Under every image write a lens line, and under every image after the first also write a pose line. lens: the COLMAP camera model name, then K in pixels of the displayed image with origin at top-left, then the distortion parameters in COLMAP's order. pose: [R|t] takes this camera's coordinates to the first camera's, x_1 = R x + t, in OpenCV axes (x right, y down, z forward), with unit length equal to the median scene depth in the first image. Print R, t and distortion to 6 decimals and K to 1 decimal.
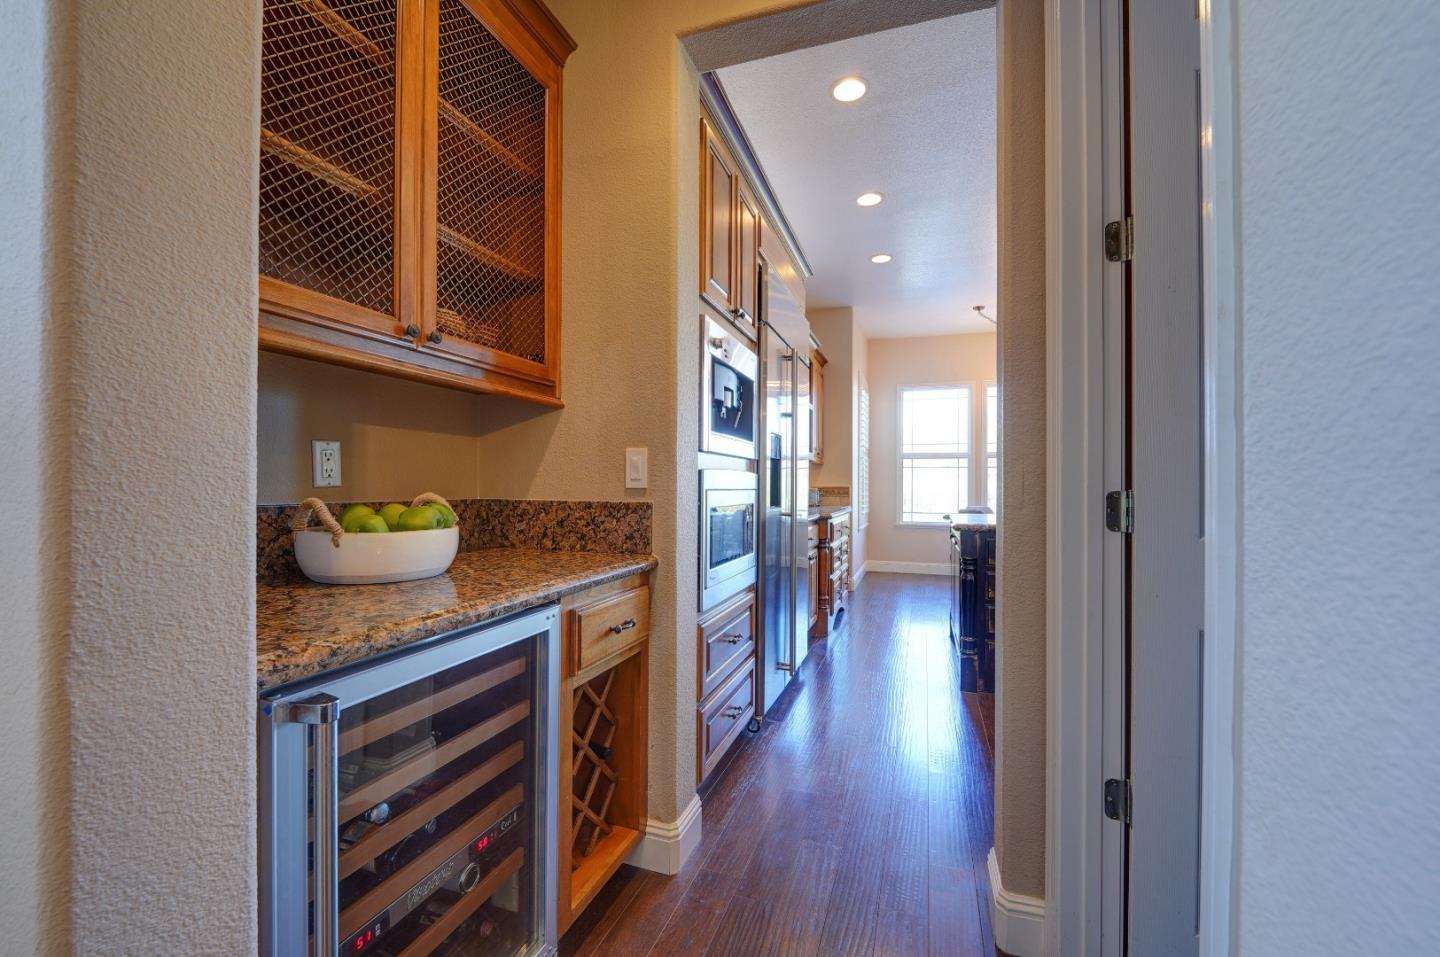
lens RADIAL K [[585.8, 0, 722.7], [0, 585.8, 484.4], [0, 0, 1]] dist [-0.010177, -0.000757]
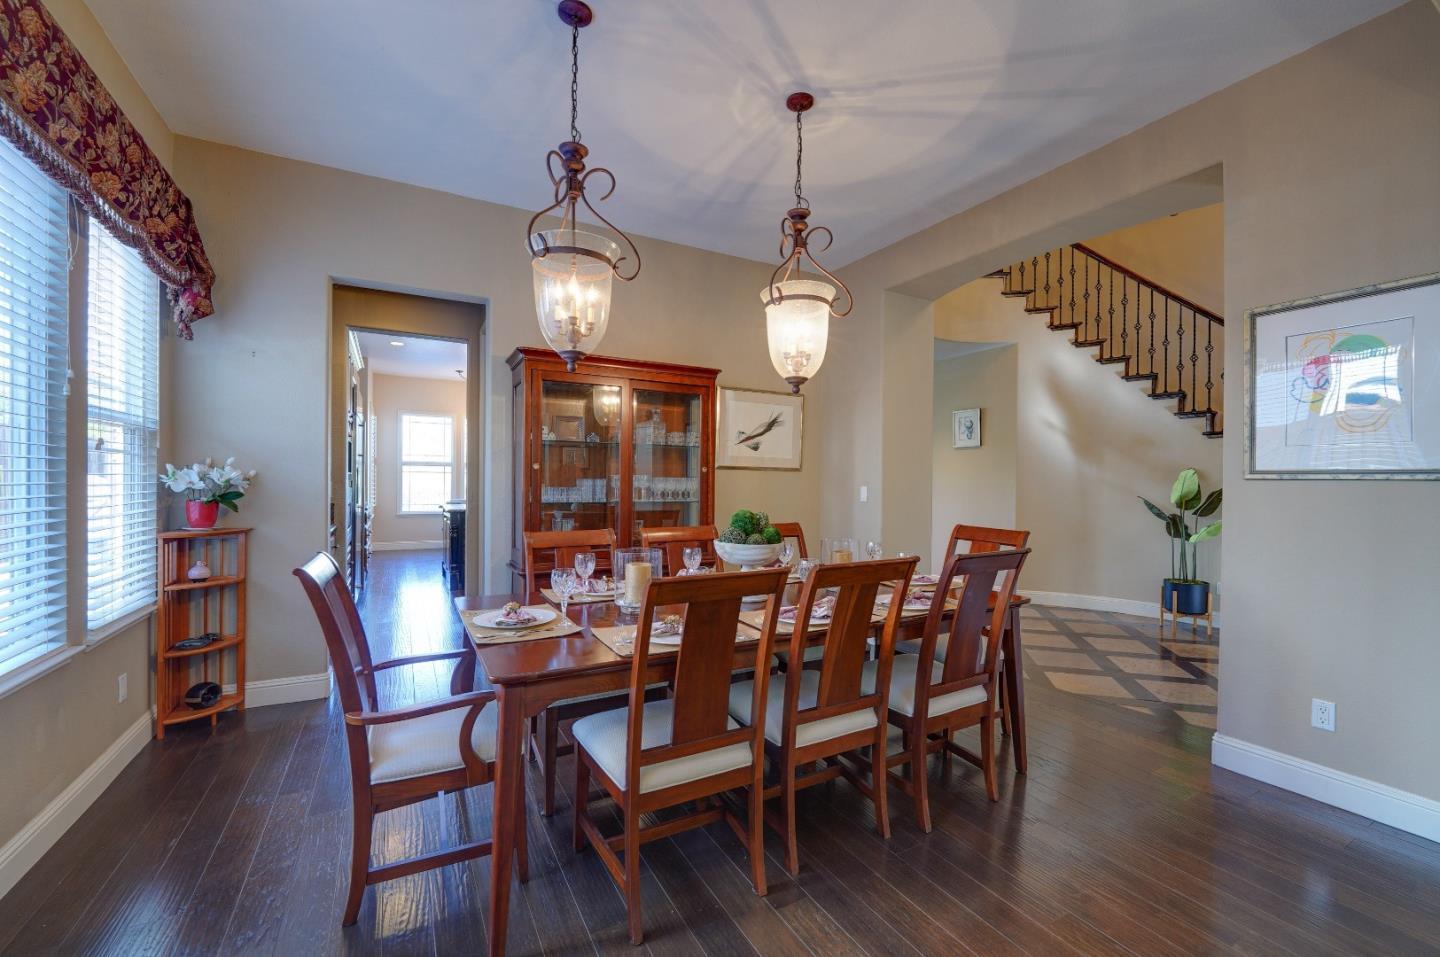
lens RADIAL K [[585.8, 0, 722.7], [0, 585.8, 484.4], [0, 0, 1]] dist [-0.010177, -0.000757]
pose [[0.669722, -0.003278, 0.742604, -0.211288], [-0.008639, 0.999888, 0.012205, -0.024584], [-0.742561, -0.014589, 0.669619, -0.482059]]
